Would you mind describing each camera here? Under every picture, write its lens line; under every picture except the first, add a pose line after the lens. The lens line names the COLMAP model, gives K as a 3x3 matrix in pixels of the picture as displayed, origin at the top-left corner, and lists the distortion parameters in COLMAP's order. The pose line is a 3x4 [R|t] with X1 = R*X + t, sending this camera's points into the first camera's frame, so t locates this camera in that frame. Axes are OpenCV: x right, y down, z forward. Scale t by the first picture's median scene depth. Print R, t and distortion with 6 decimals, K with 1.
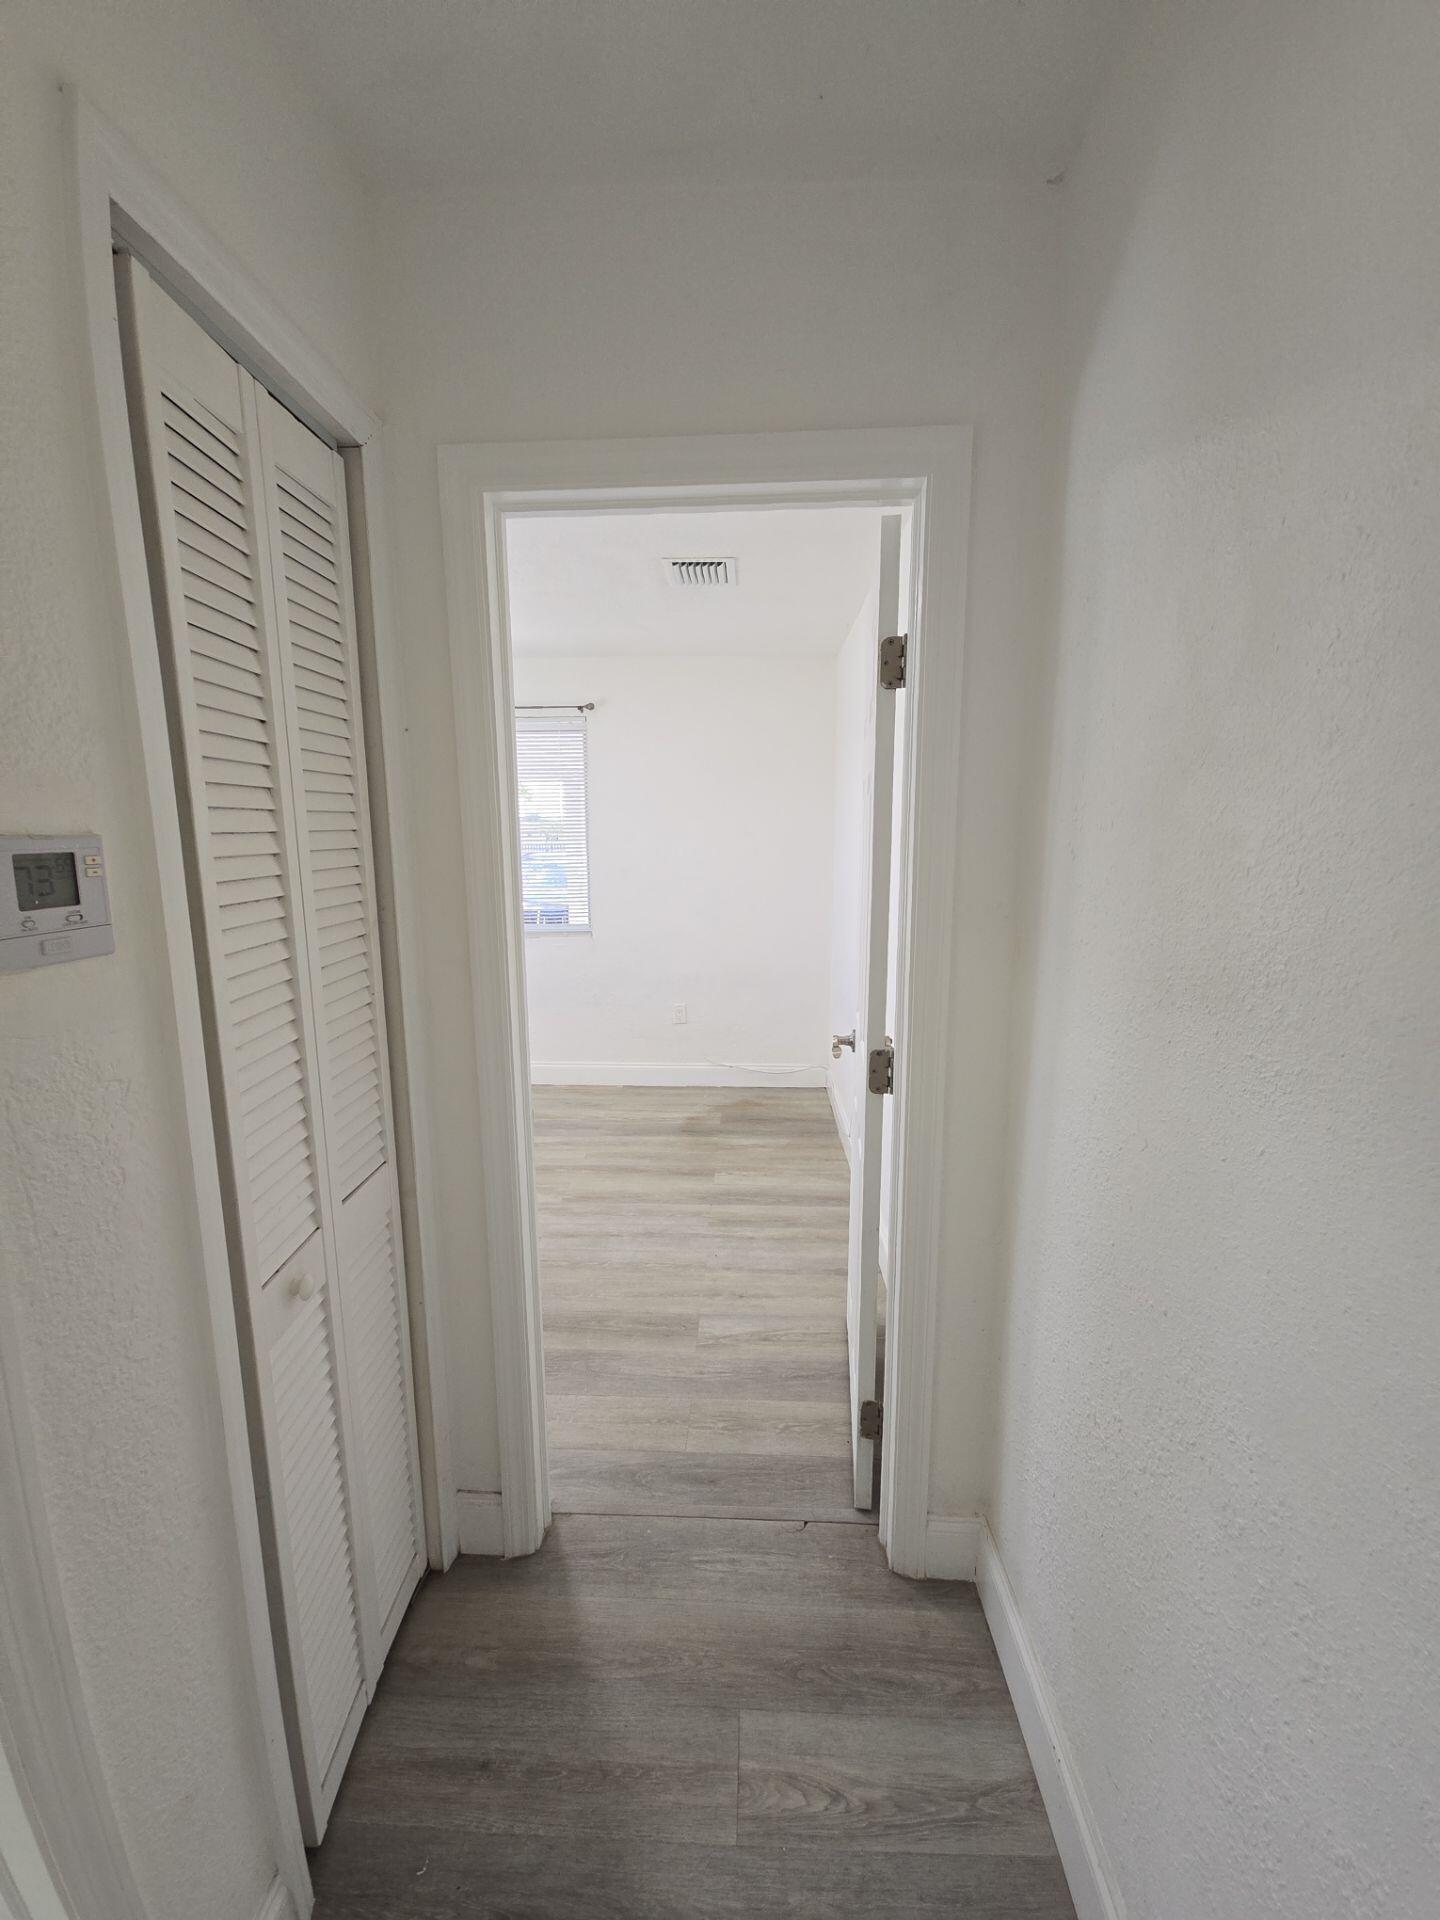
lens RADIAL K [[780.5, 0, 718.3], [0, 780.5, 958.9], [0, 0, 1]] dist [0.007288, -0.006690]
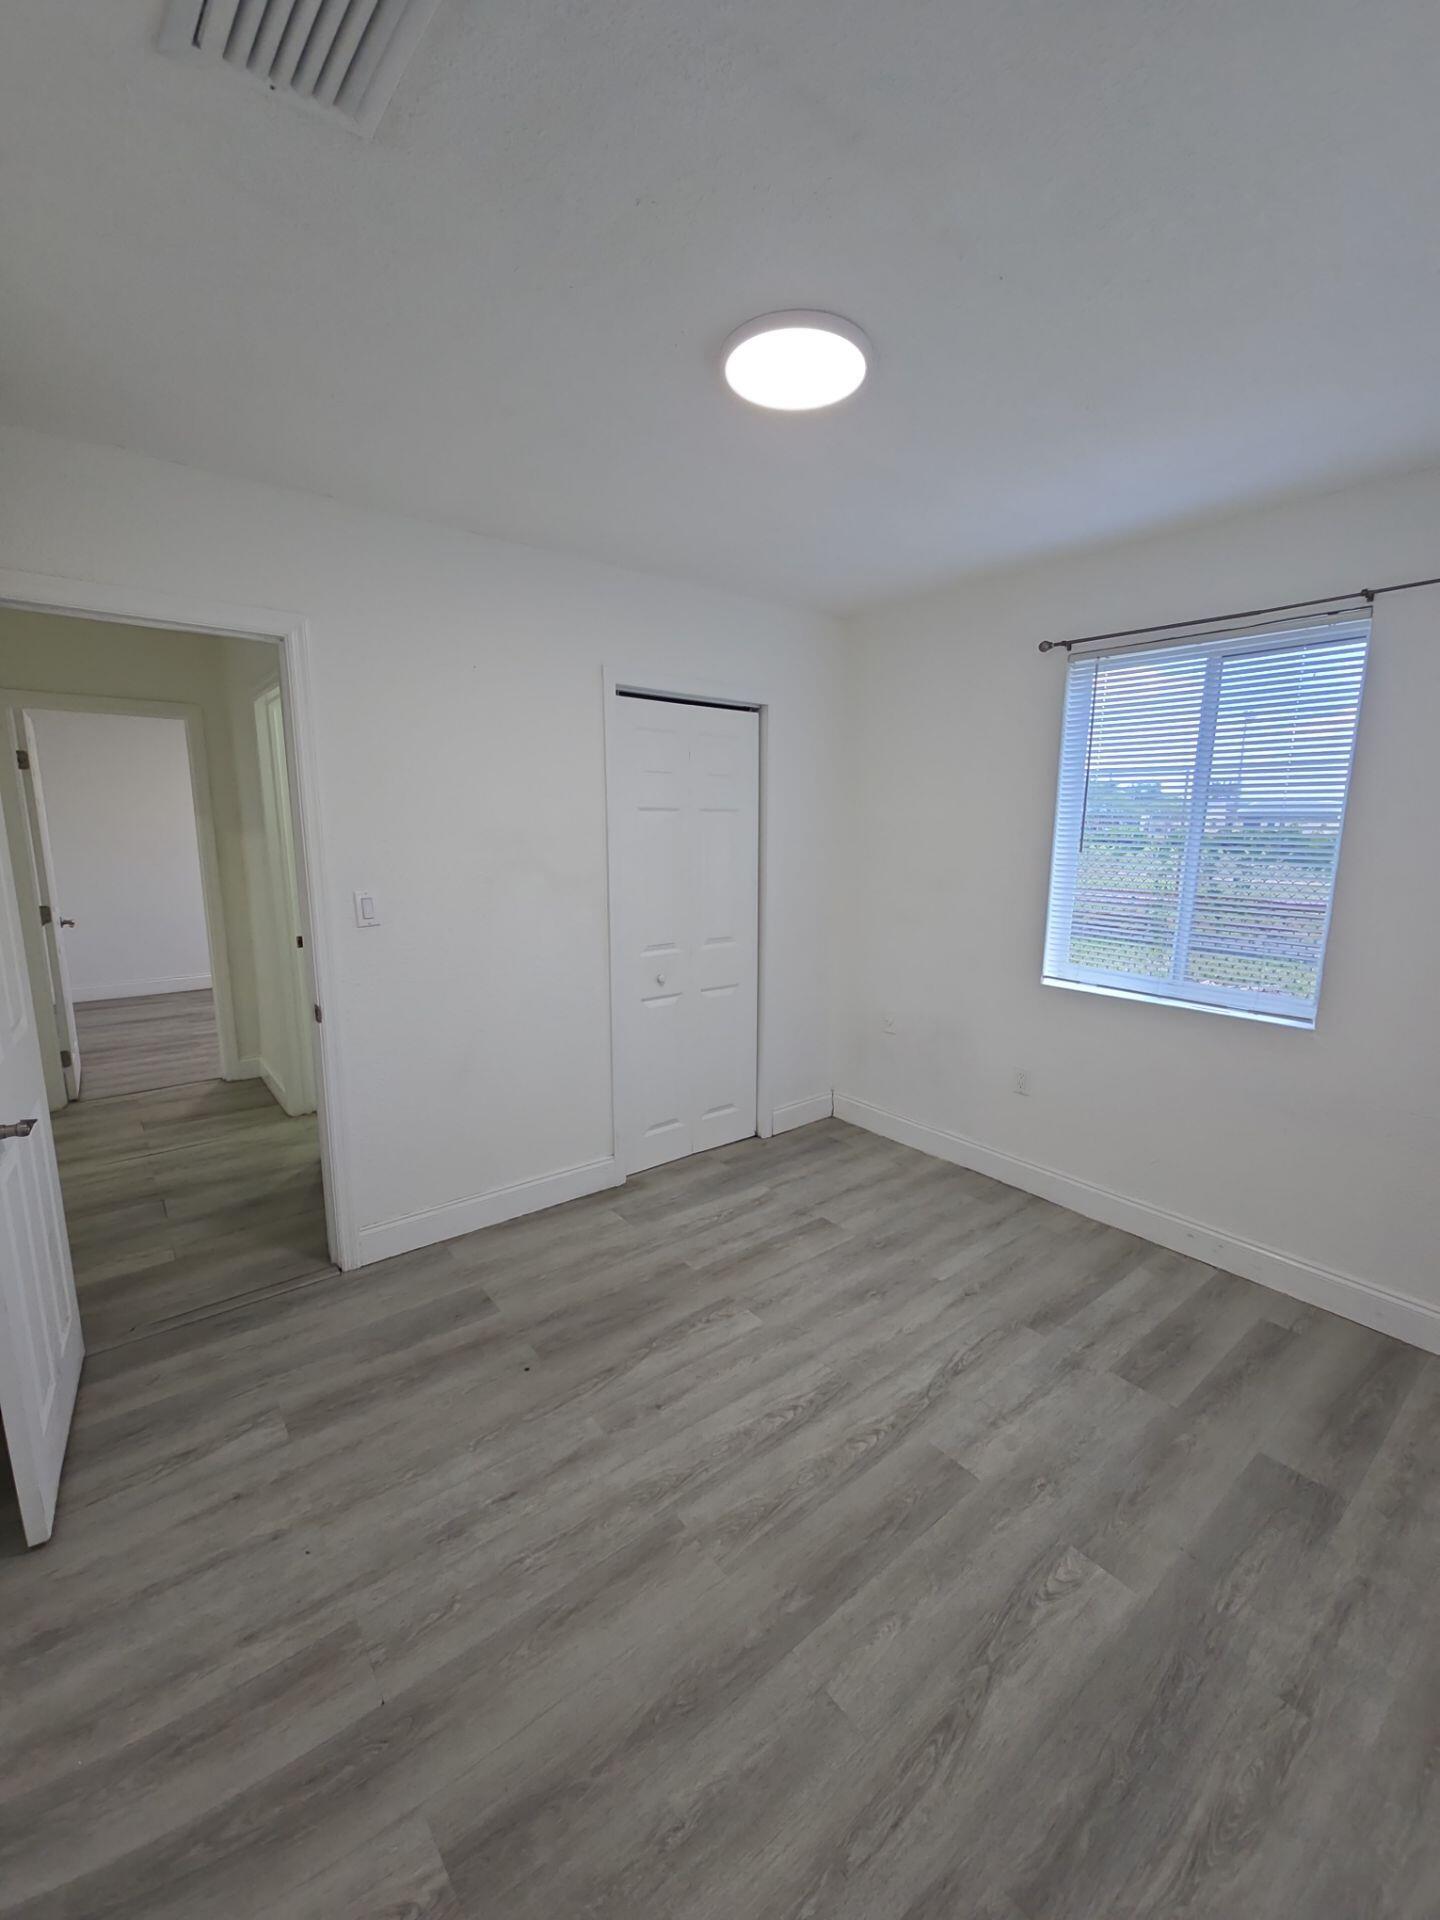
lens RADIAL K [[780.5, 0, 718.3], [0, 780.5, 958.9], [0, 0, 1]] dist [0.007288, -0.006690]
pose [[-0.749637, 0.112616, -0.652198, 0.106503], [-0.107409, 0.951654, 0.287780, -0.265785], [0.653076, 0.285782, -0.701299, 1.598763]]
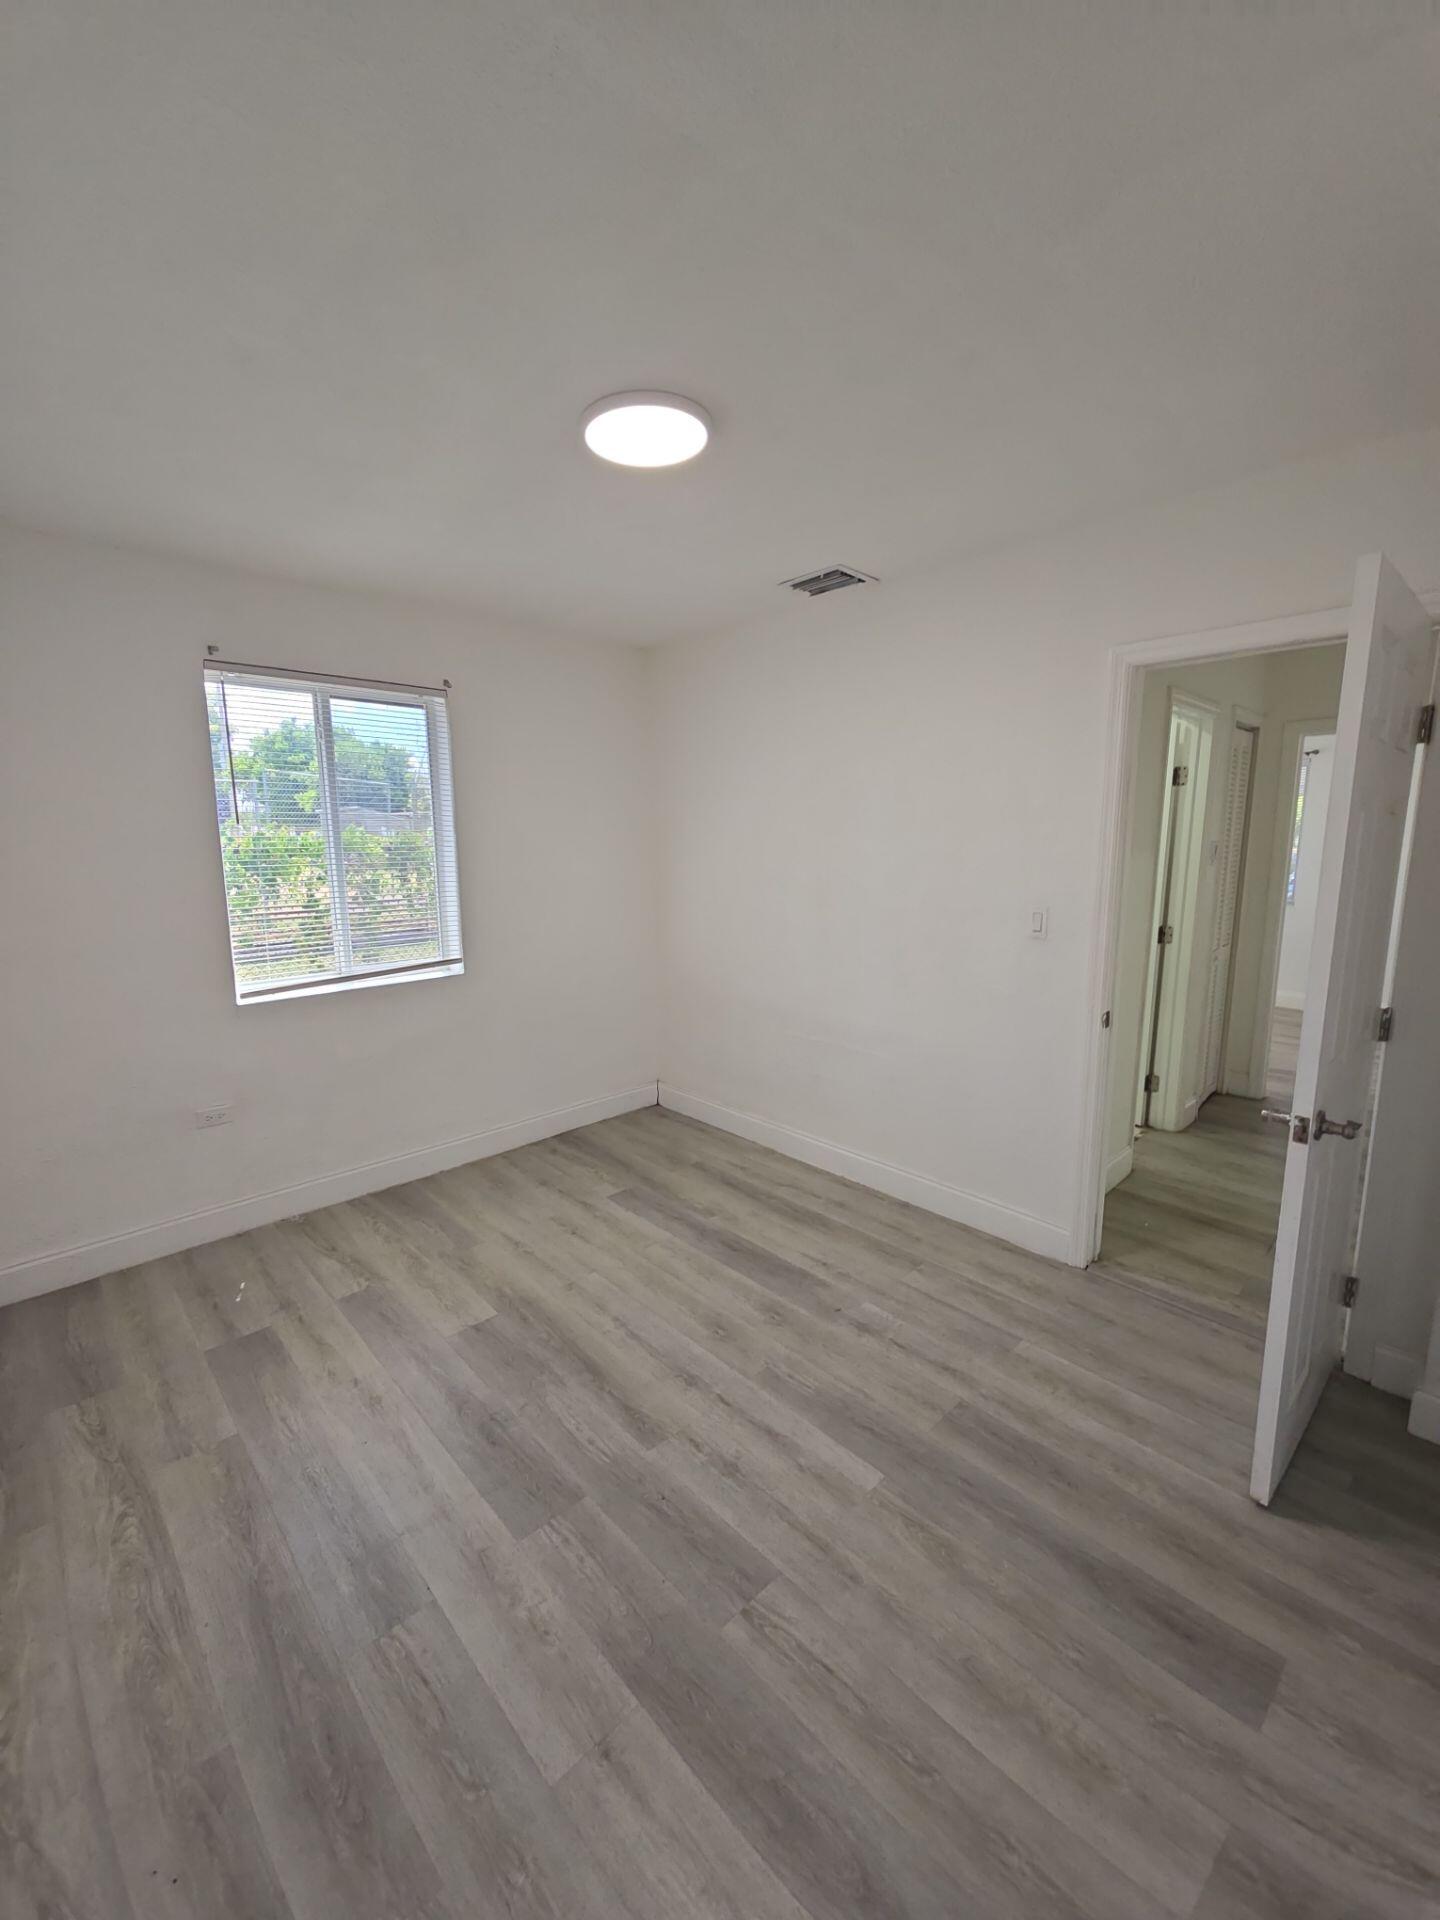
lens RADIAL K [[780.5, 0, 718.3], [0, 780.5, 958.9], [0, 0, 1]] dist [0.007288, -0.006690]
pose [[0.721212, 0.113201, -0.683402, 0.139383], [-0.108701, 0.992829, 0.049741, 0.210281], [0.684132, 0.038412, 0.728346, -1.474178]]
